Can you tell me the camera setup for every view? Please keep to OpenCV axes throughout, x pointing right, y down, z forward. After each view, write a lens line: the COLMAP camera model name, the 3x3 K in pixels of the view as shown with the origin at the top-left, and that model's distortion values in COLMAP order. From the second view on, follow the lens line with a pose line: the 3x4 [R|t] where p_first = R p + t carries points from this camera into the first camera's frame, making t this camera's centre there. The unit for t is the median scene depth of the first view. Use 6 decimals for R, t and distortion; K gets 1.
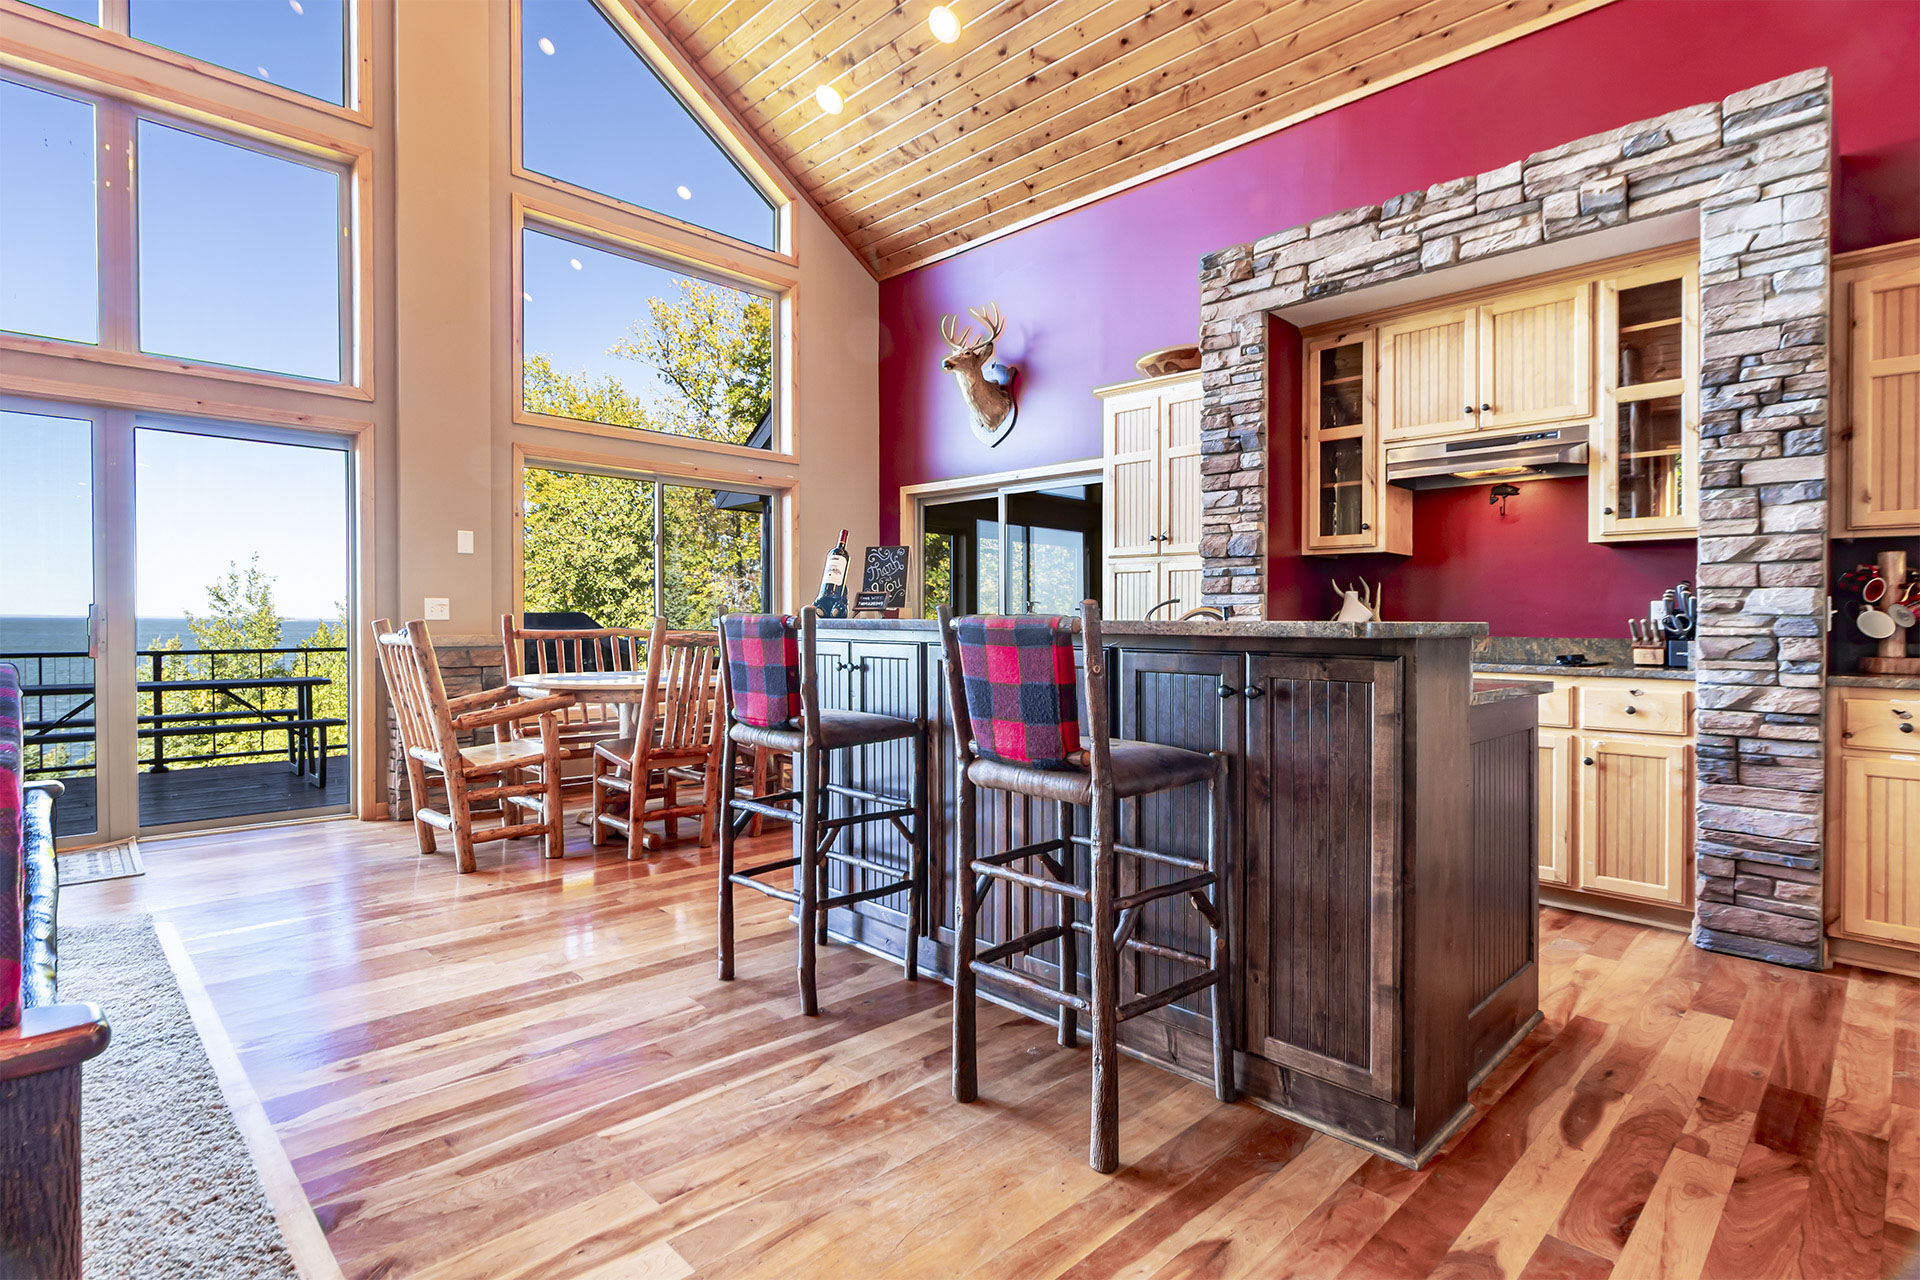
lens RADIAL K [[984.6, 0, 970.7], [0, 984.6, 633.4], [0, 0, 1]] dist [0.000743, 0.000612]
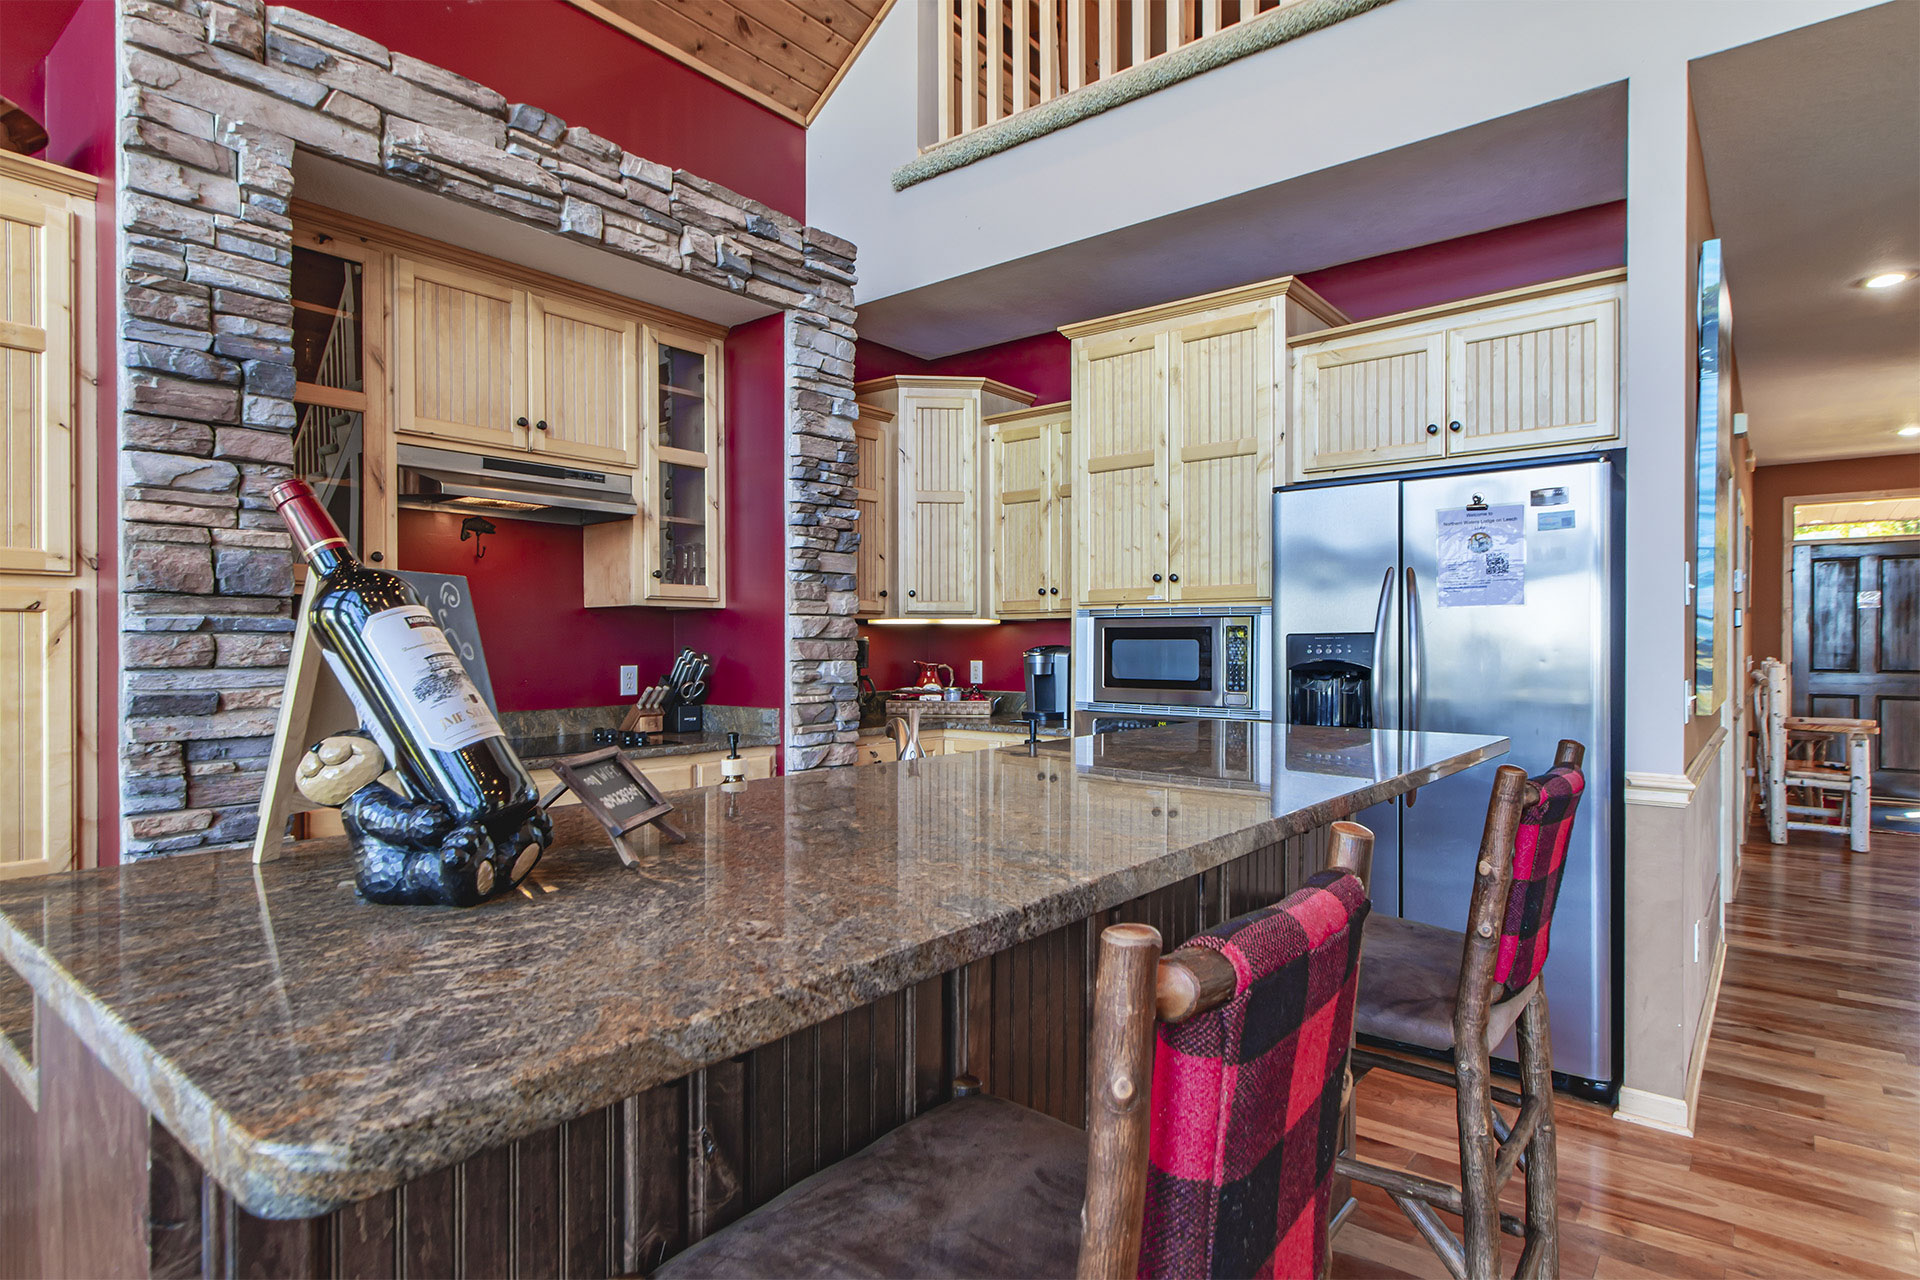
lens RADIAL K [[984.6, 0, 970.7], [0, 984.6, 633.4], [0, 0, 1]] dist [0.000743, 0.000612]
pose [[-0.107014, -0.001940, 0.994256, -0.301476], [0.005381, 0.999982, 0.002530, -0.063302], [-0.994243, 0.005621, -0.107002, 0.749378]]
